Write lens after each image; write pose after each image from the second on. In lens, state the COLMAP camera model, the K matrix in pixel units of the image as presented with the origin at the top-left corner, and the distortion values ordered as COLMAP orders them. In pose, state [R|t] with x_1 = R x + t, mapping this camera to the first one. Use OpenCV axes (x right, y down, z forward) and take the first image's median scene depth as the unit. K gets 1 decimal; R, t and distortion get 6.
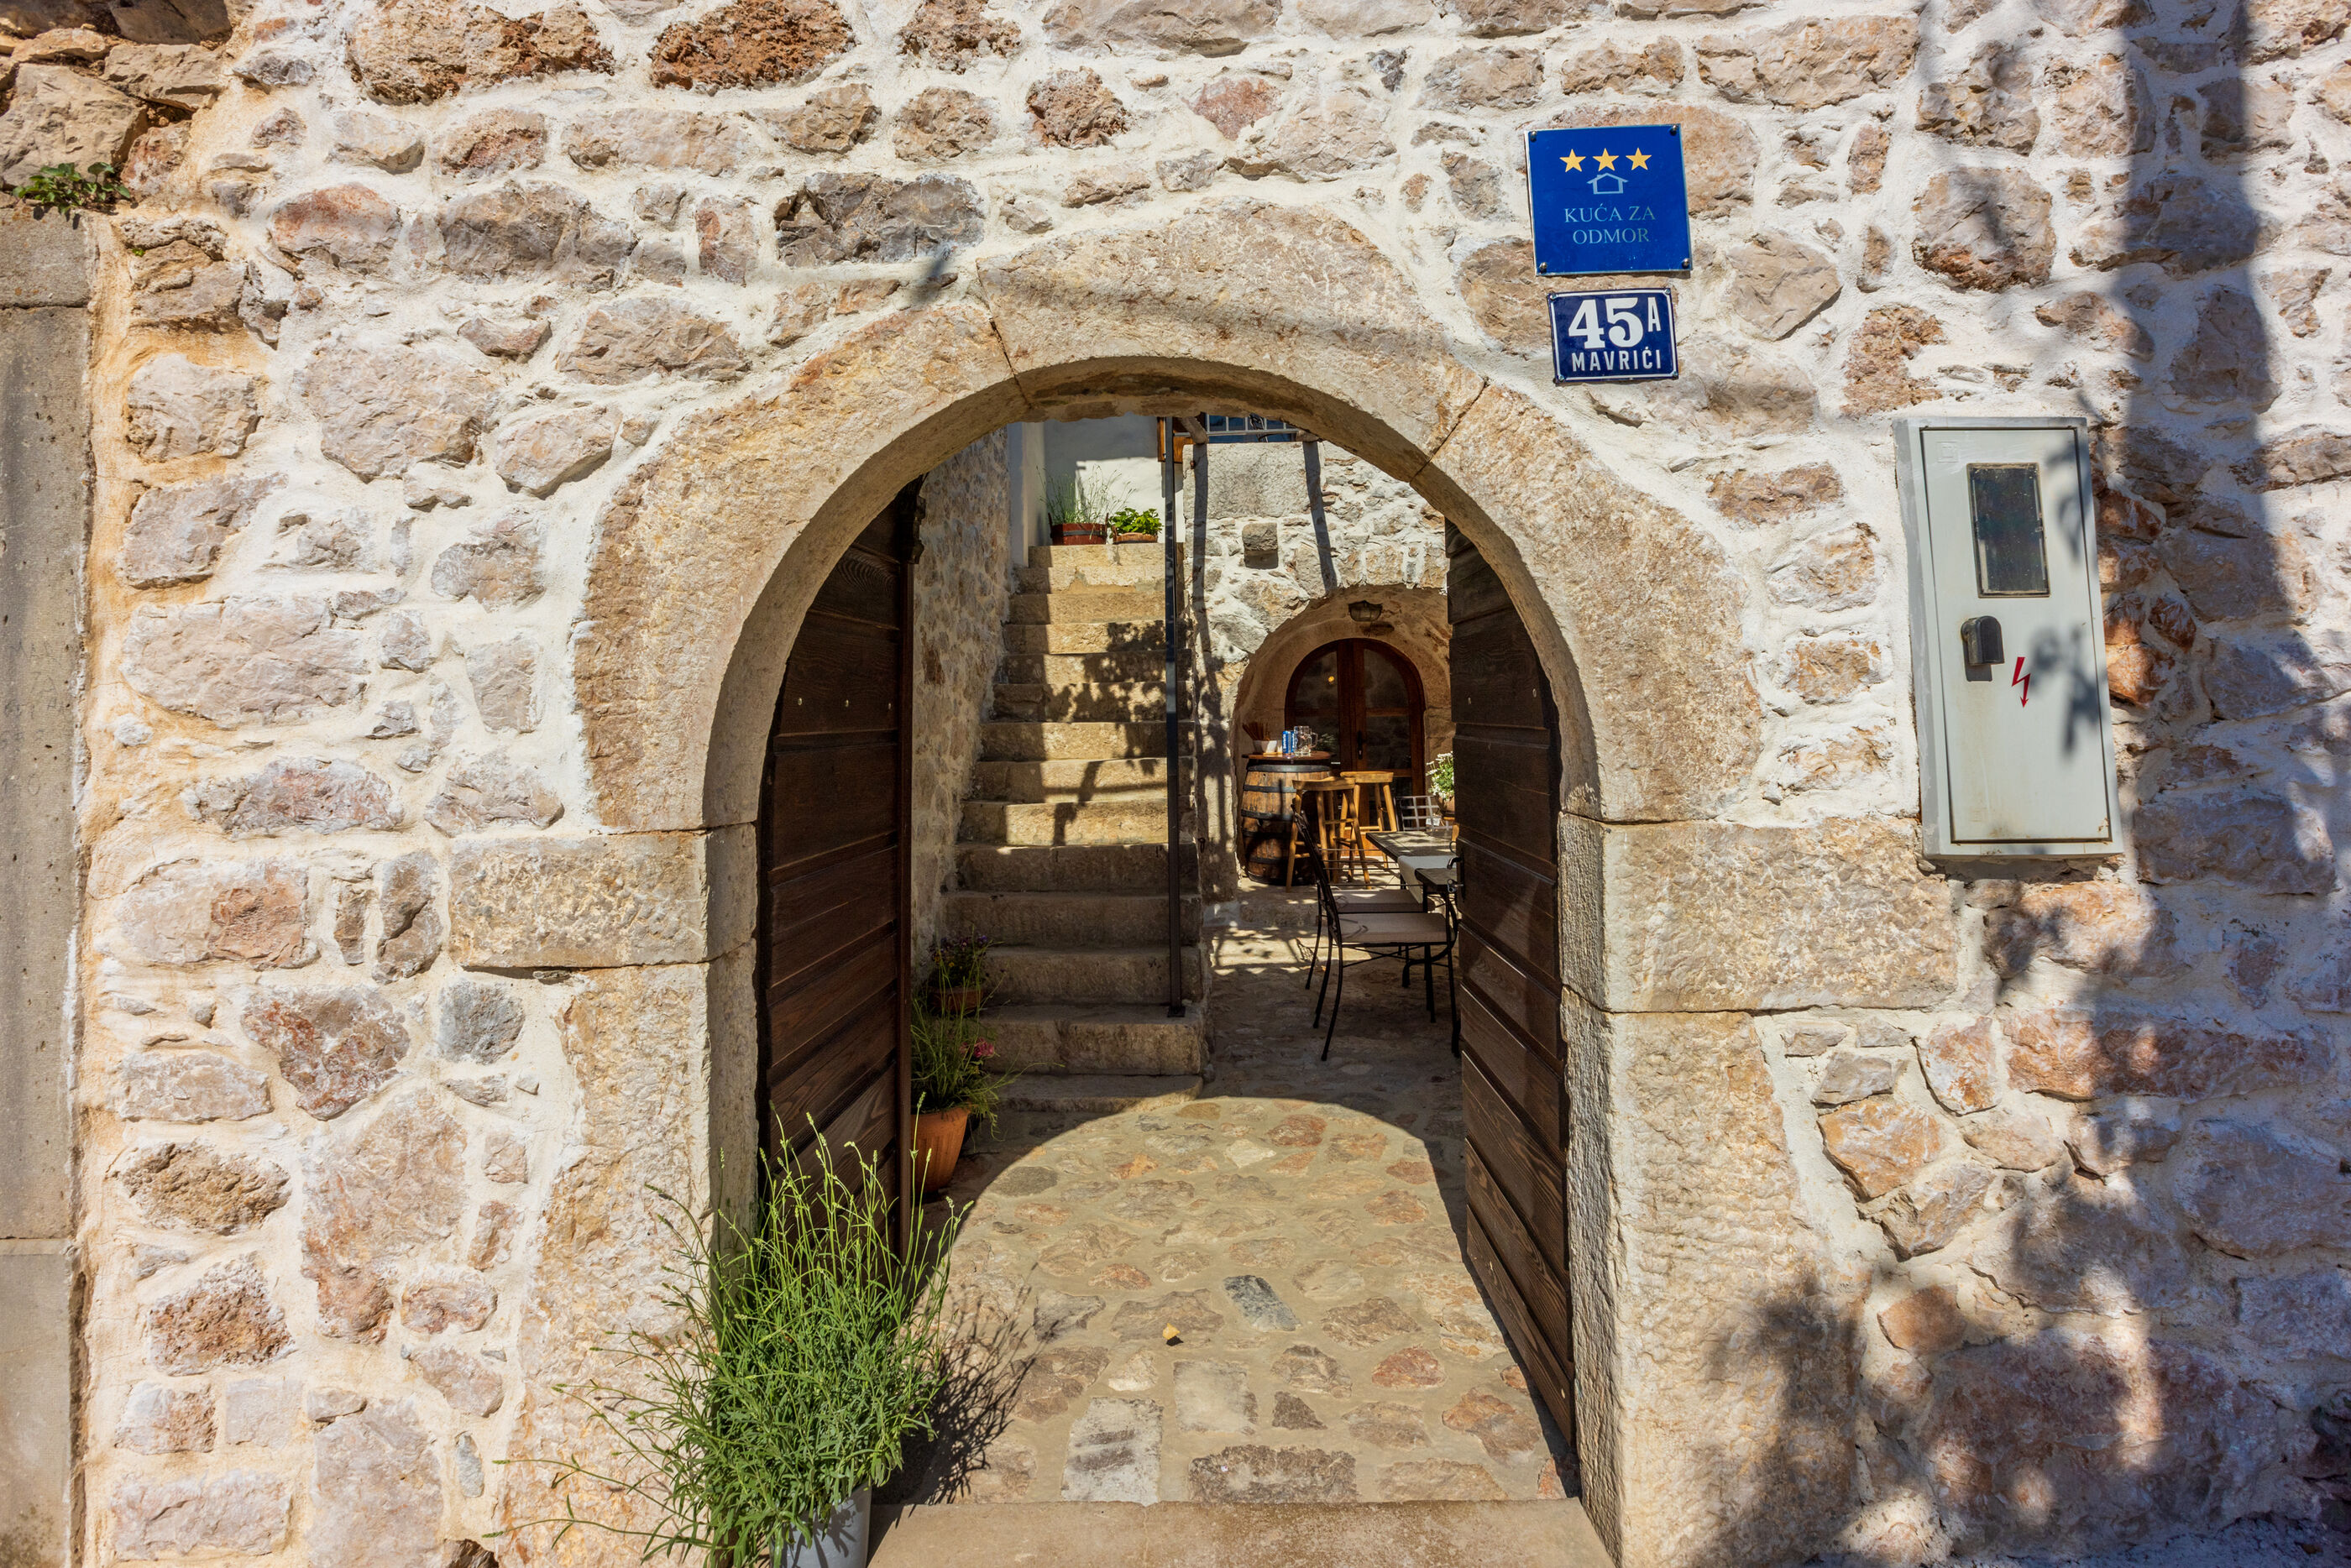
lens RADIAL K [[1095.4, 0, 1181.2], [0, 1095.4, 678.1], [0, 0, 1]] dist [-0.005113, -0.000462]
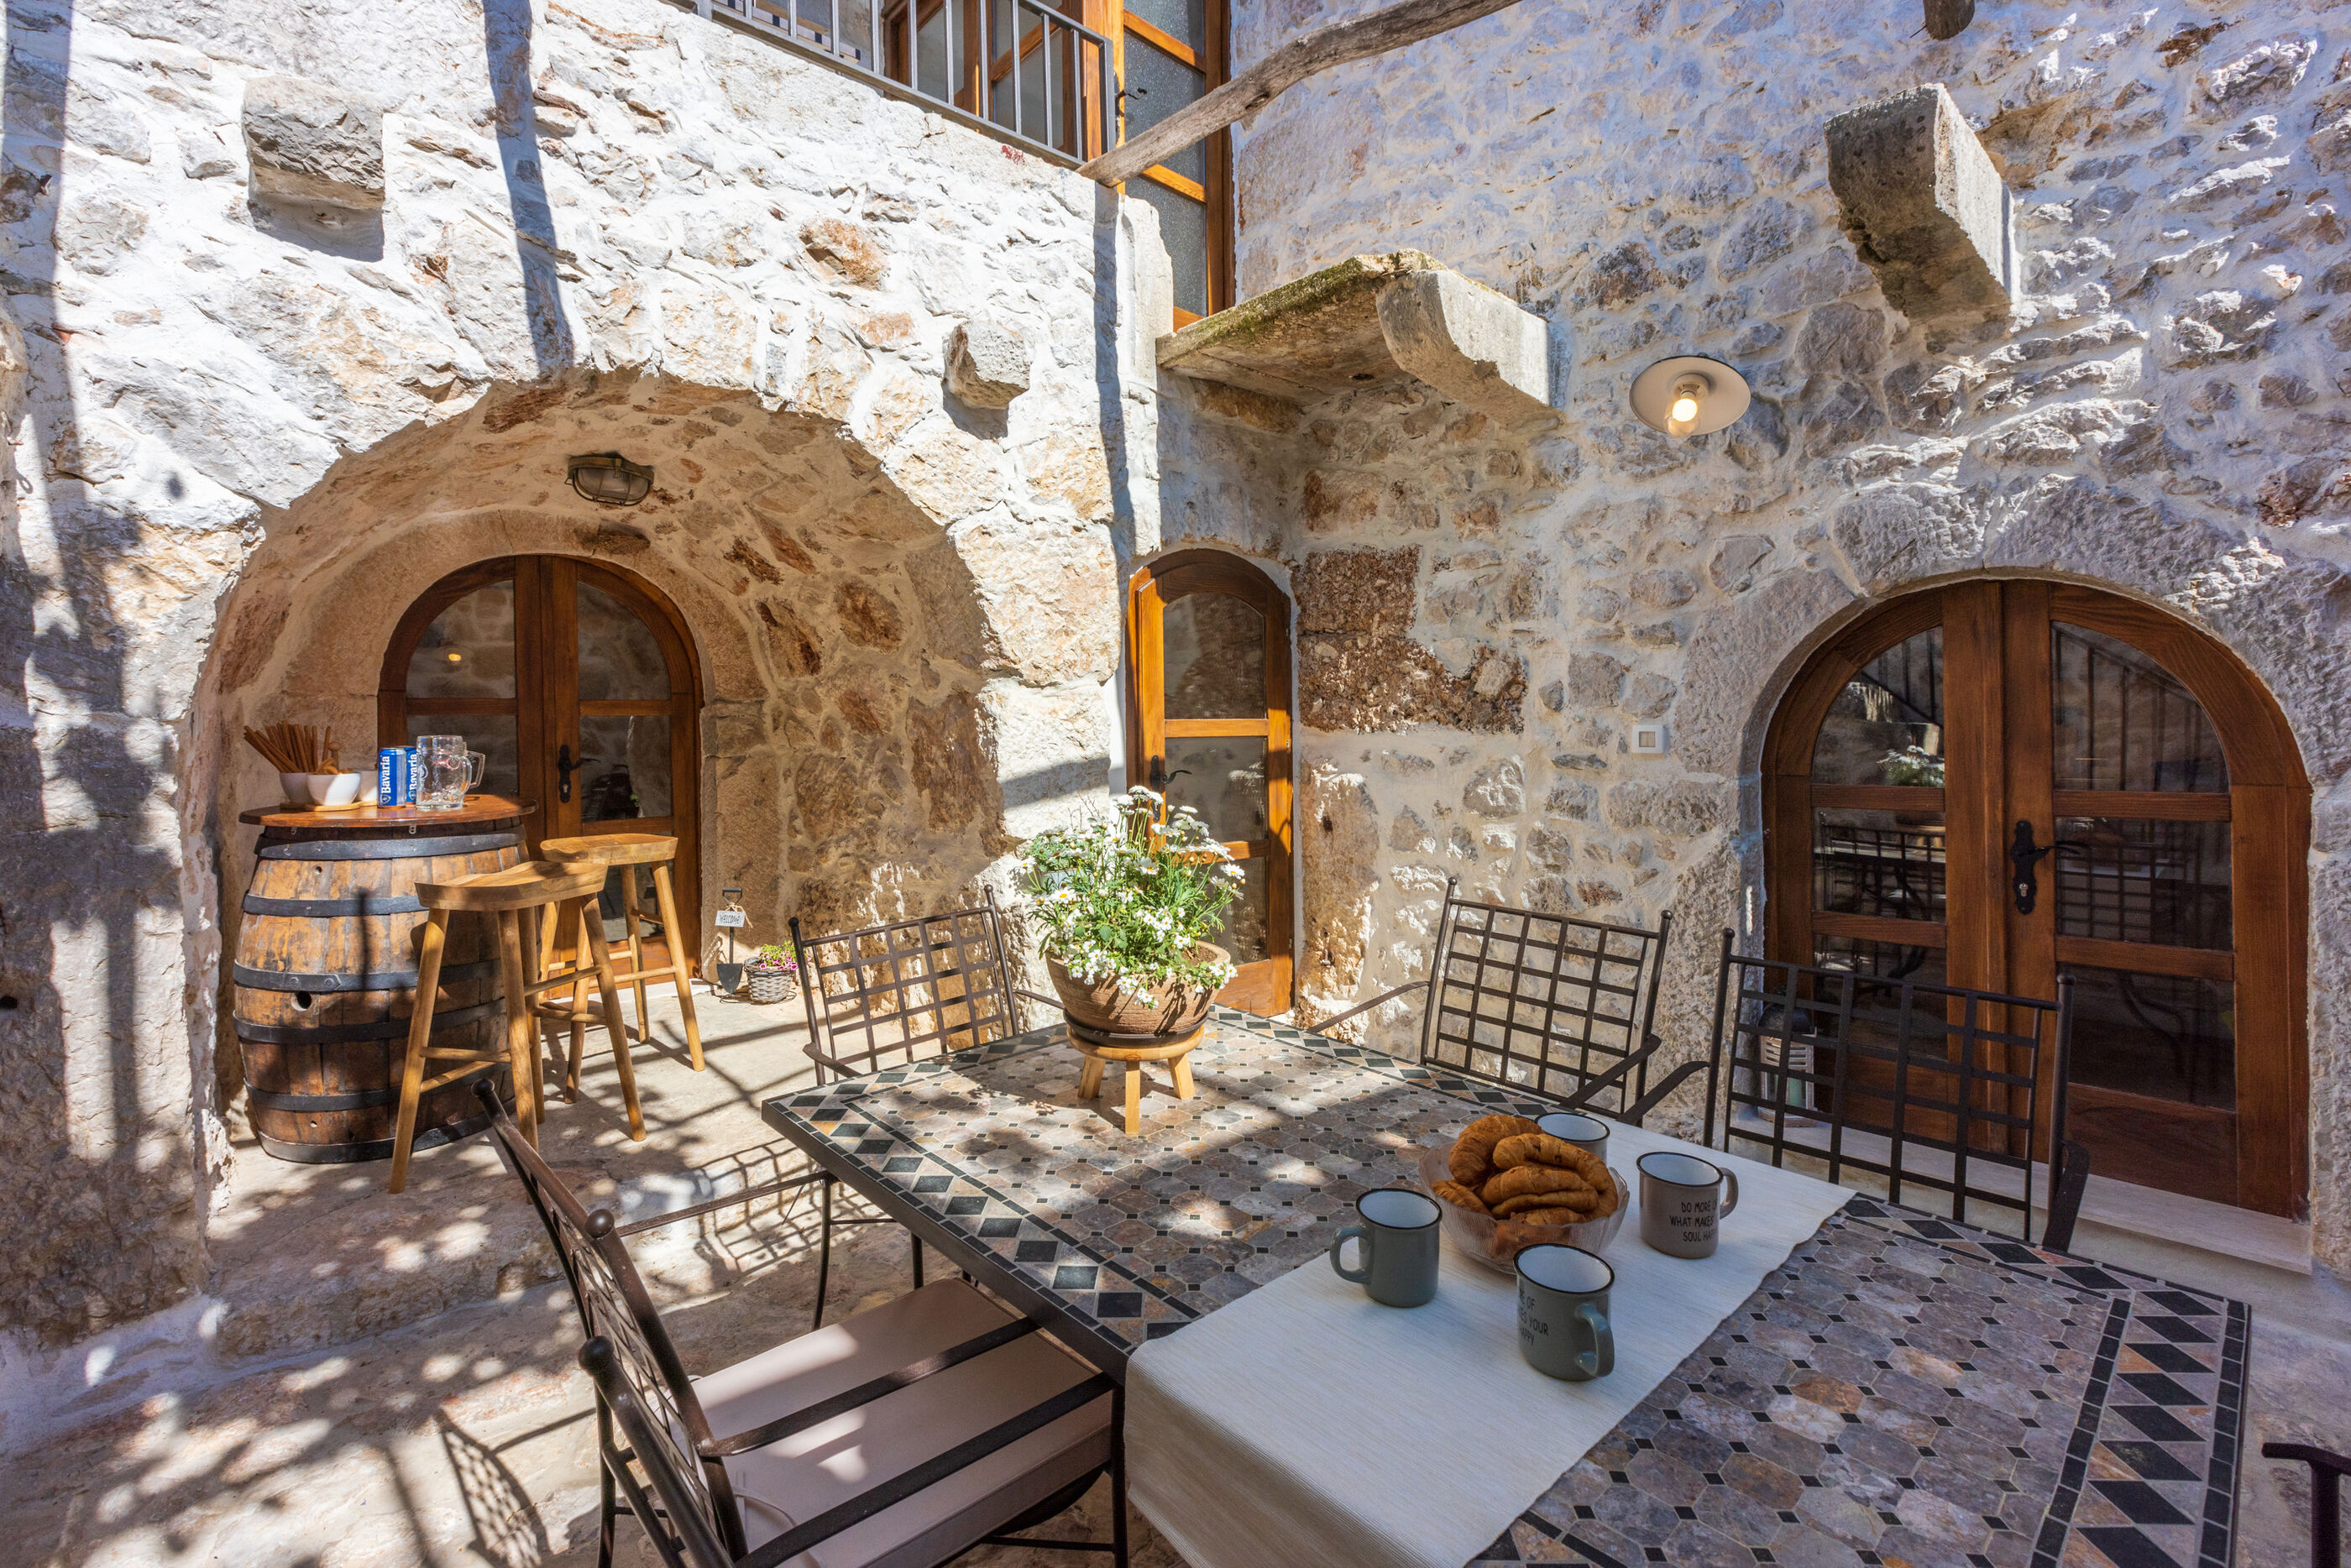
lens RADIAL K [[1060.1, 0, 1168.9], [0, 1060.1, 722.6], [0, 0, 1]] dist [0.003794, -0.002857]
pose [[0.731060, 0.010342, 0.682235, 0.044771], [-0.033449, 0.999226, 0.020696, 0.024312], [-0.681493, -0.037950, 0.730840, 0.595526]]
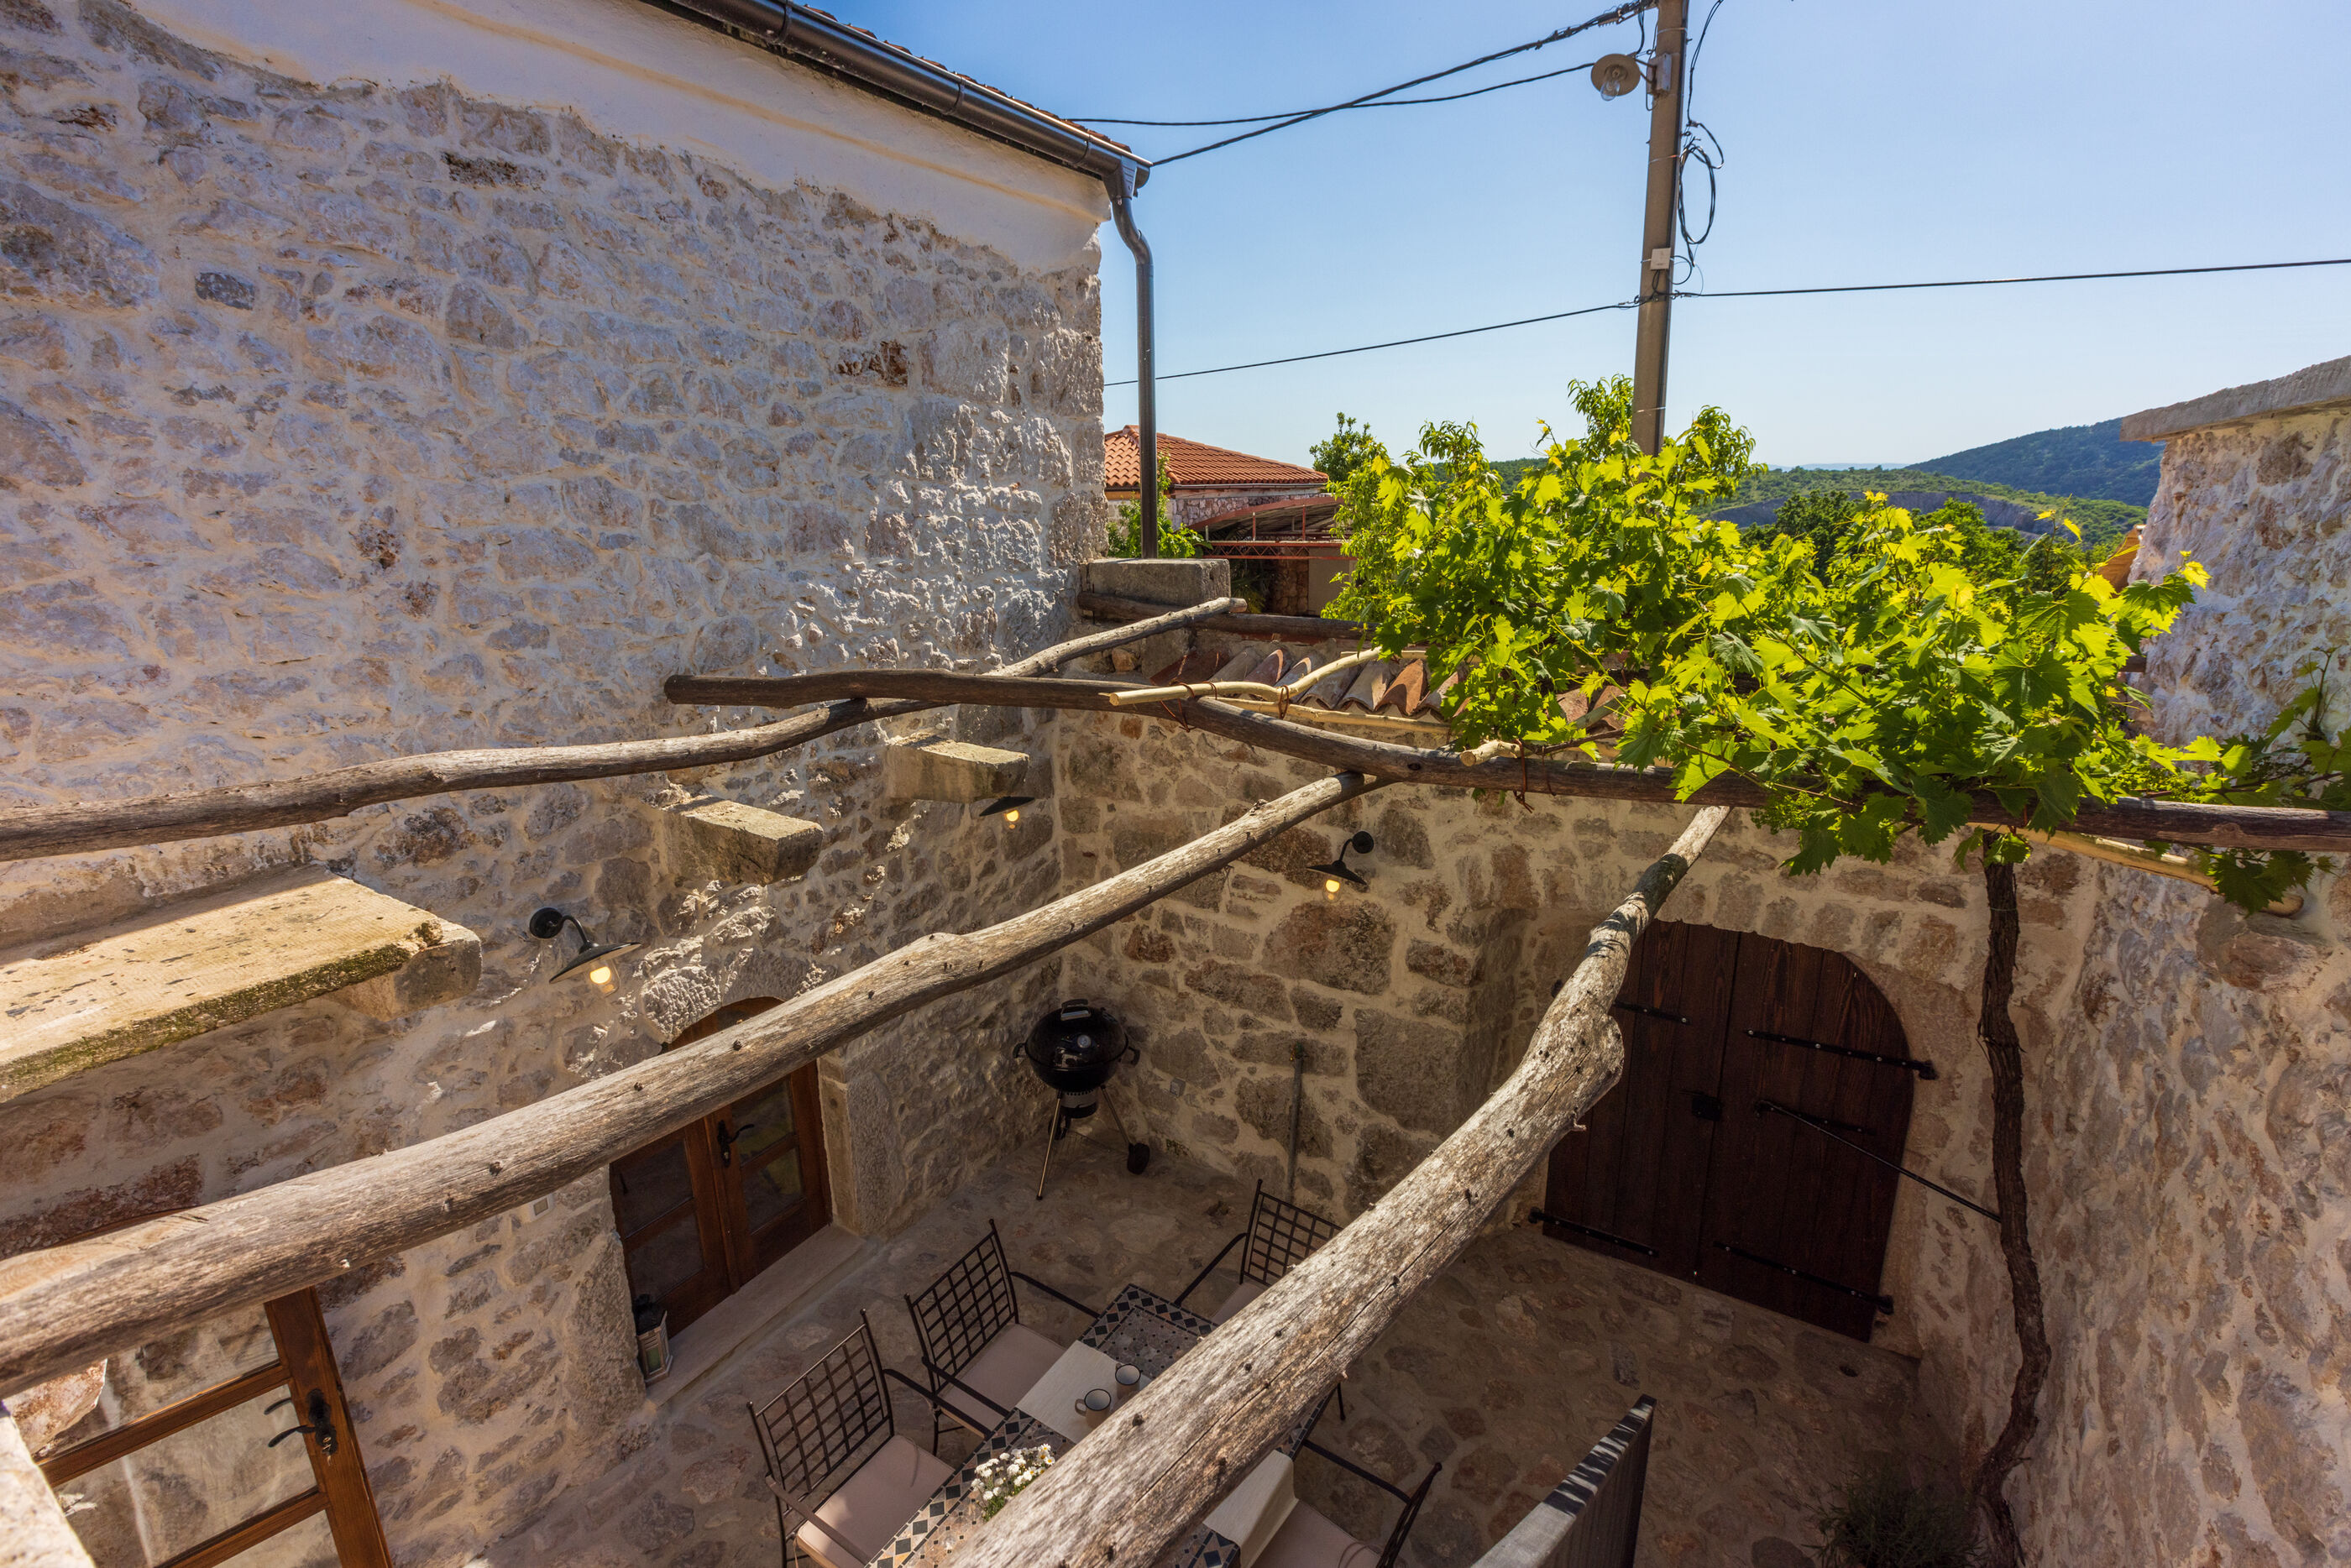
lens RADIAL K [[1060.1, 0, 1188.3], [0, 1060.1, 778.1], [0, 0, 1]] dist [0.003794, -0.002857]
pose [[-0.850750, -0.115852, 0.512643, -0.038847], [-0.001493, 0.975931, 0.218073, -0.304179], [-0.525568, 0.184760, -0.830447, 1.030189]]
